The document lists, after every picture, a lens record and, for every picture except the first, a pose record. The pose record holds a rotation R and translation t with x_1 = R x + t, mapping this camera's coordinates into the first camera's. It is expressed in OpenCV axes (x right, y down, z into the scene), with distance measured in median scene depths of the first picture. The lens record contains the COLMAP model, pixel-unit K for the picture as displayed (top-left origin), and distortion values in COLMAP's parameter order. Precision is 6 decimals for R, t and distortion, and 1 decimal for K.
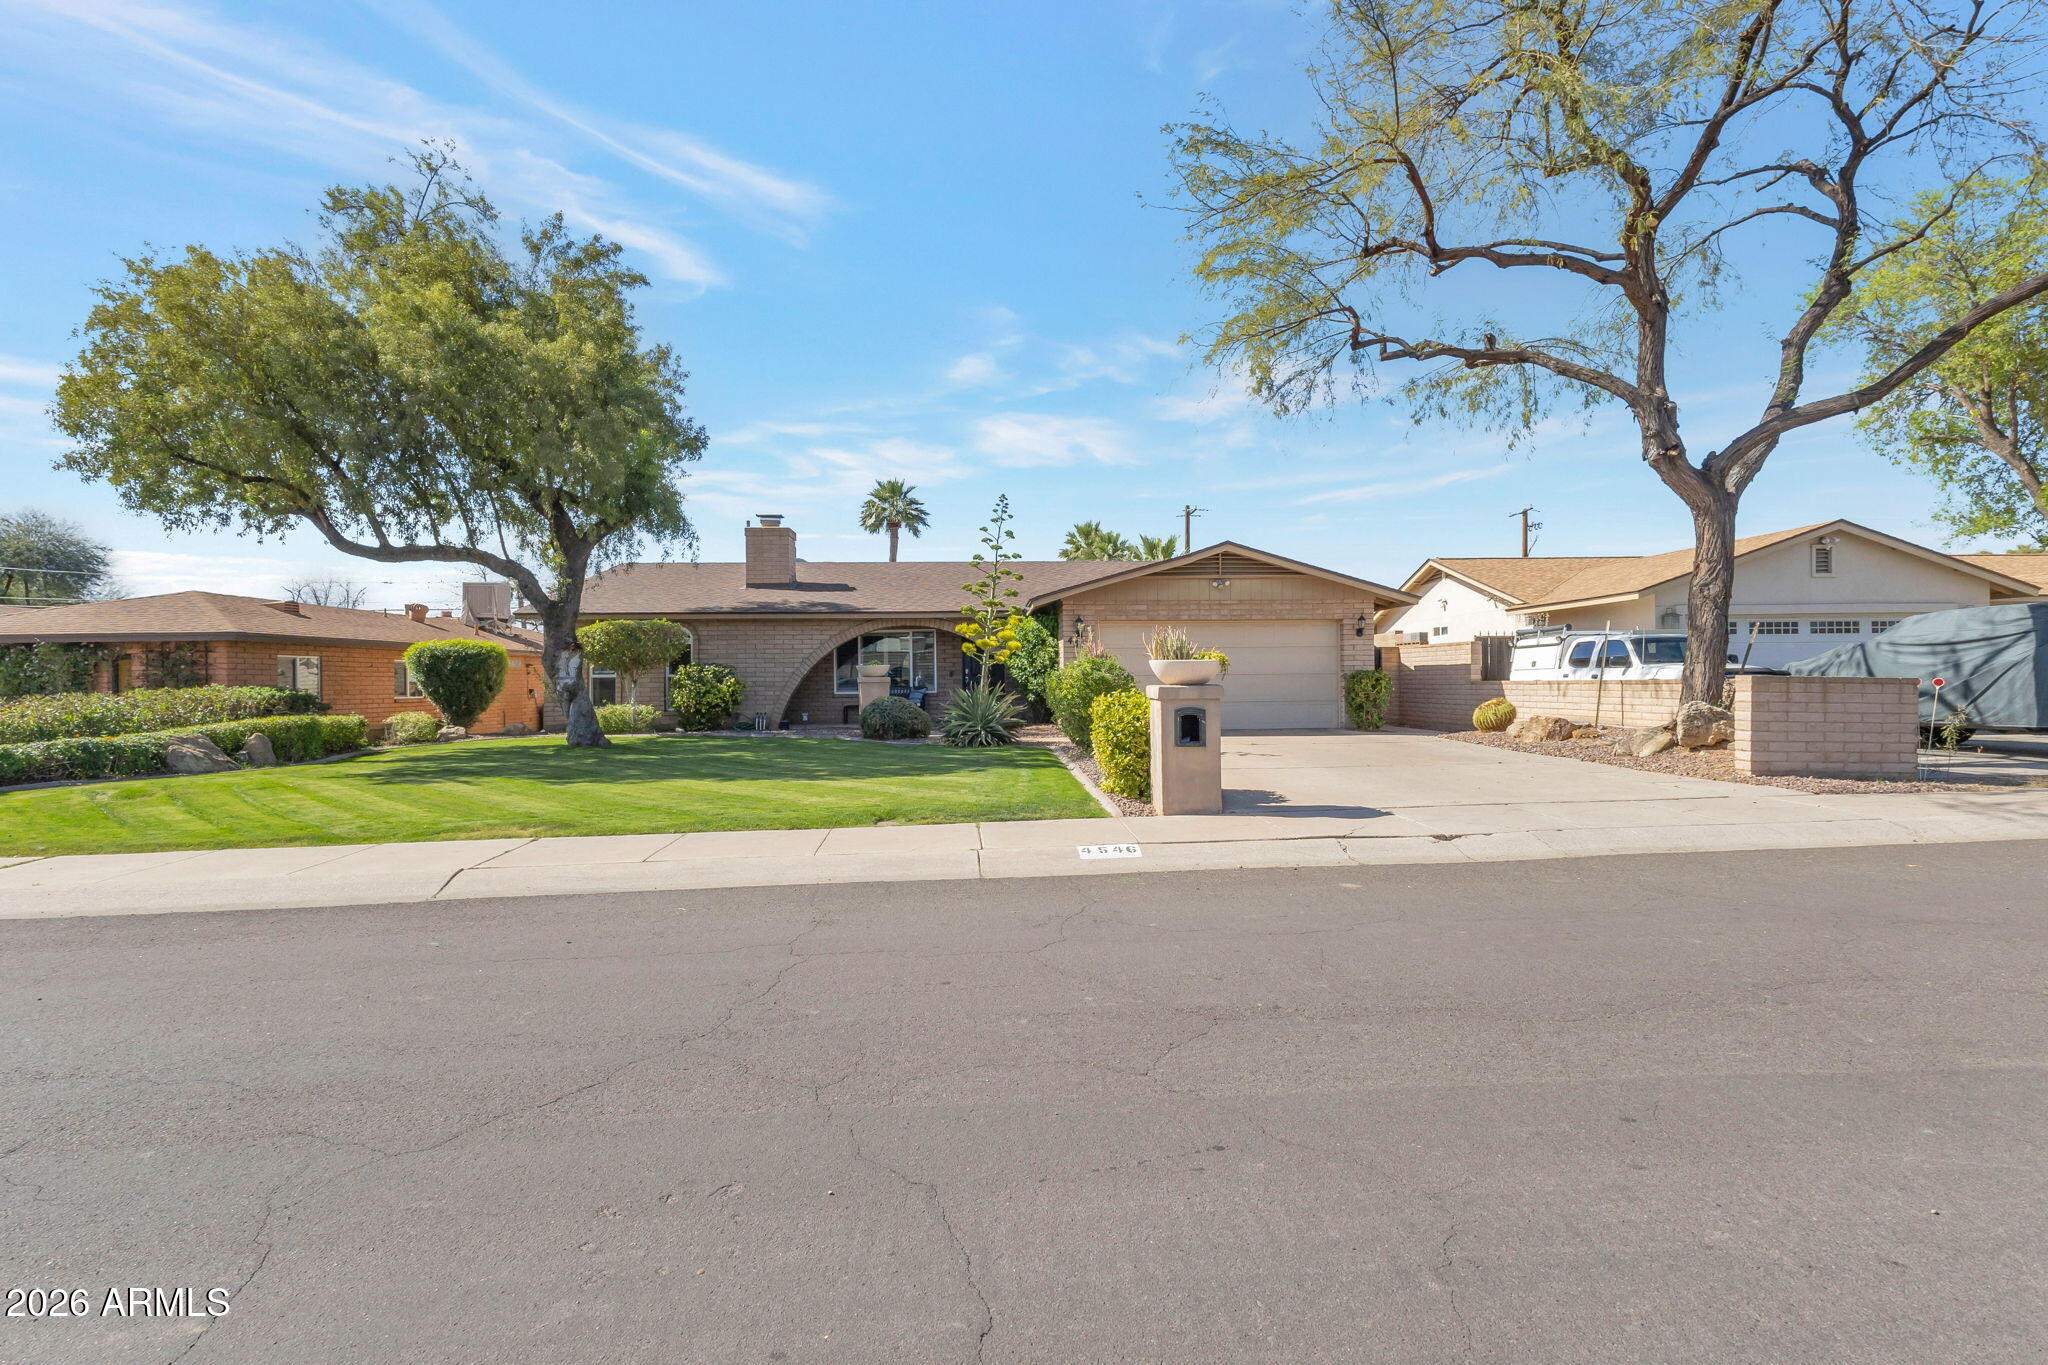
lens RADIAL K [[961.2, 0, 1031.9], [0, 961.2, 678.7], [0, 0, 1]] dist [0.012280, 0.000948]
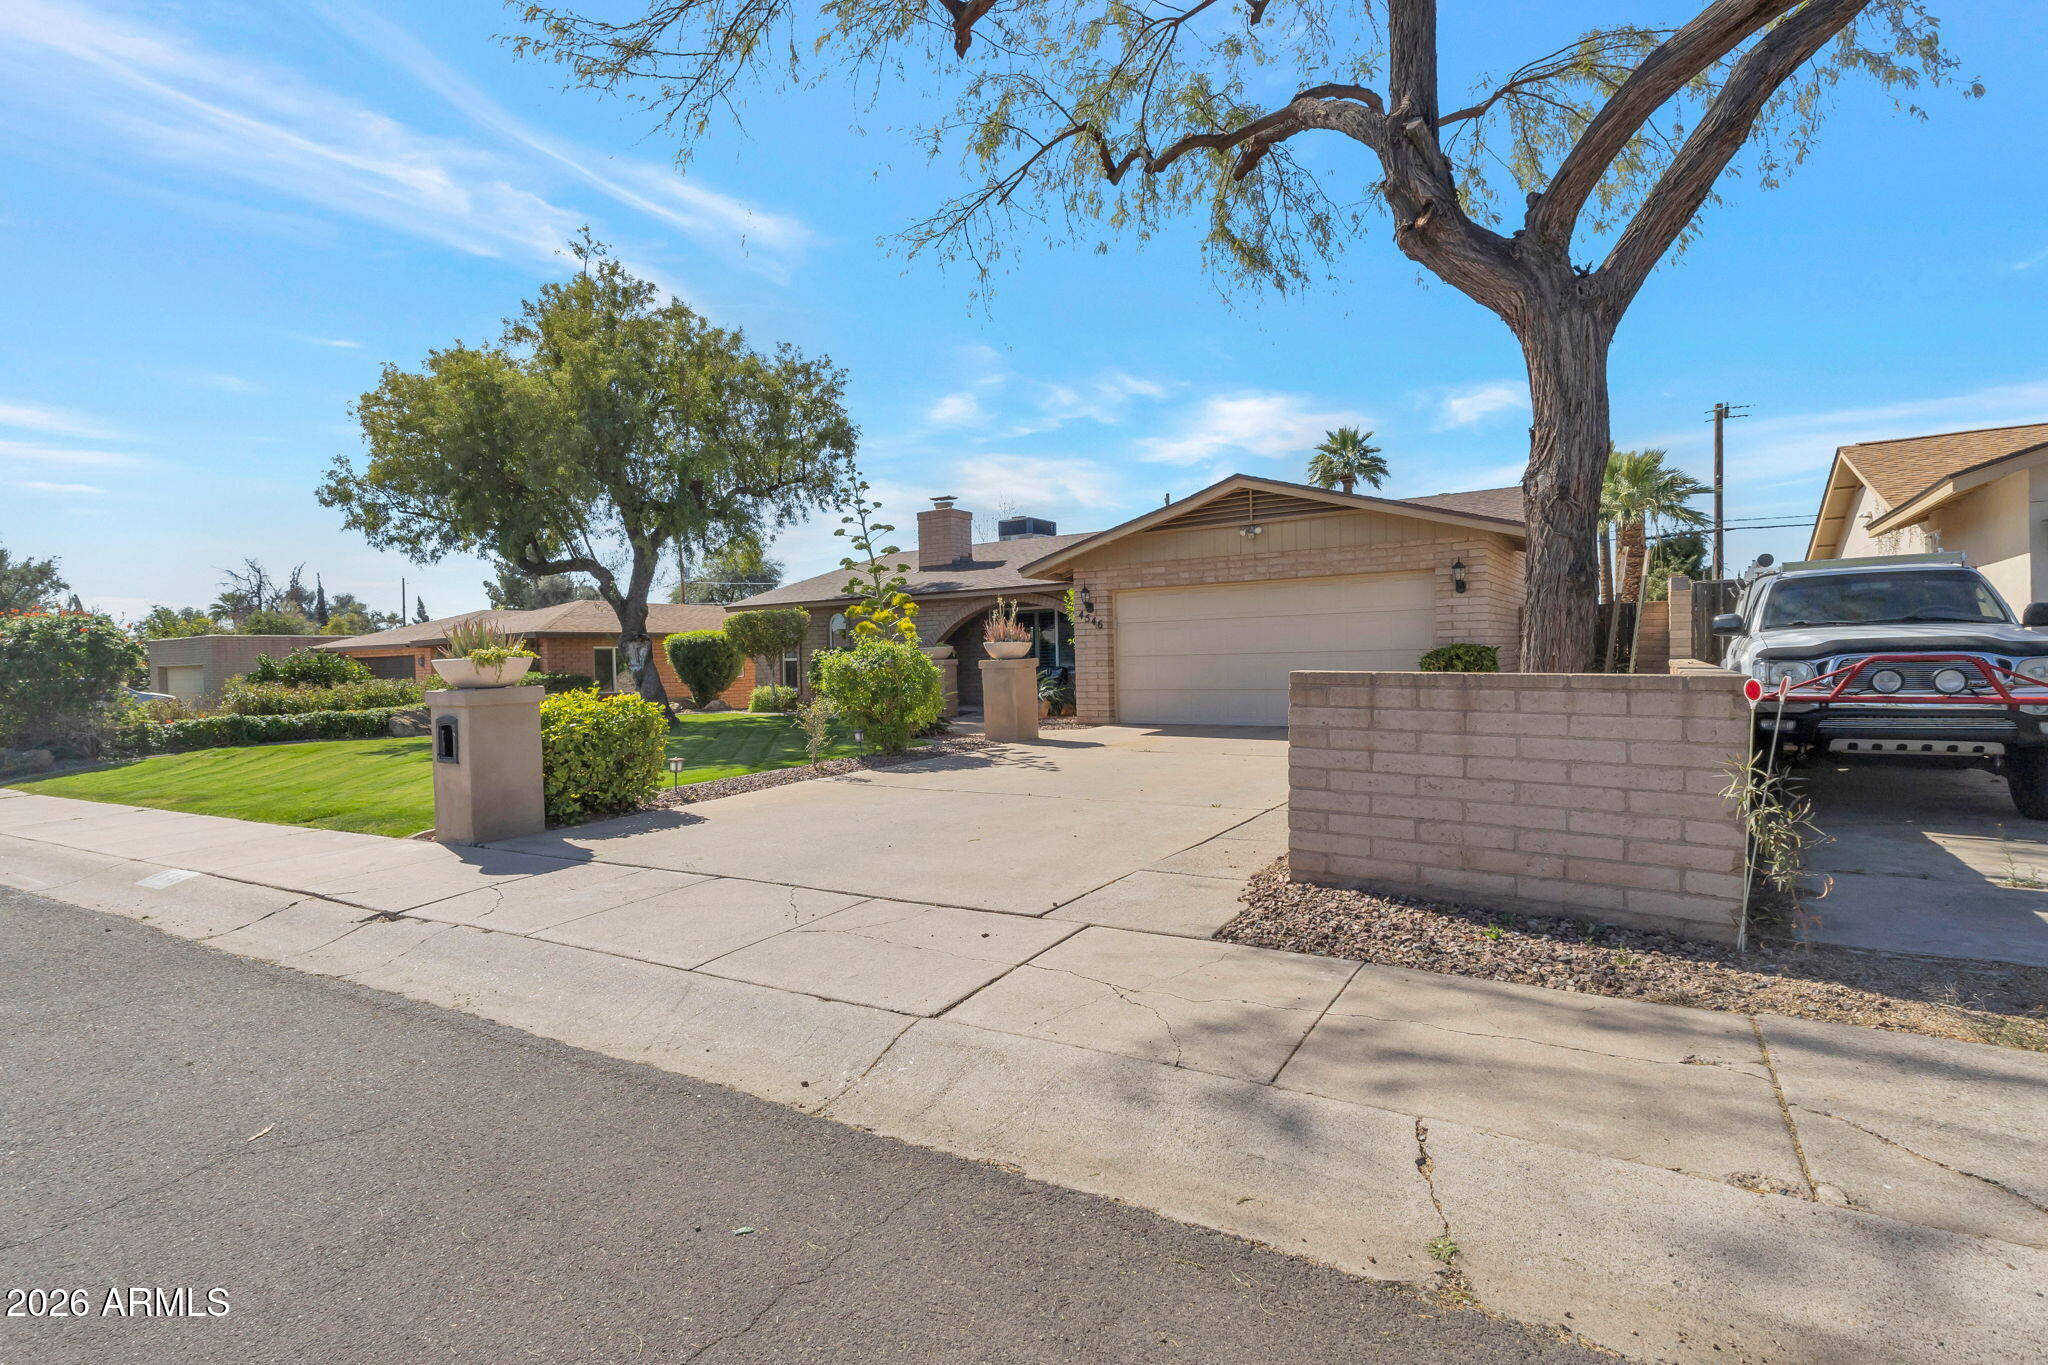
lens RADIAL K [[961.2, 0, 1025.4], [0, 961.2, 674.7], [0, 0, 1]] dist [0.012280, 0.000948]
pose [[0.799680, 0.000674, -0.600427, 0.696292], [0.016776, 0.999584, 0.023466, -0.011299], [0.600193, -0.028838, 0.799335, 0.407346]]
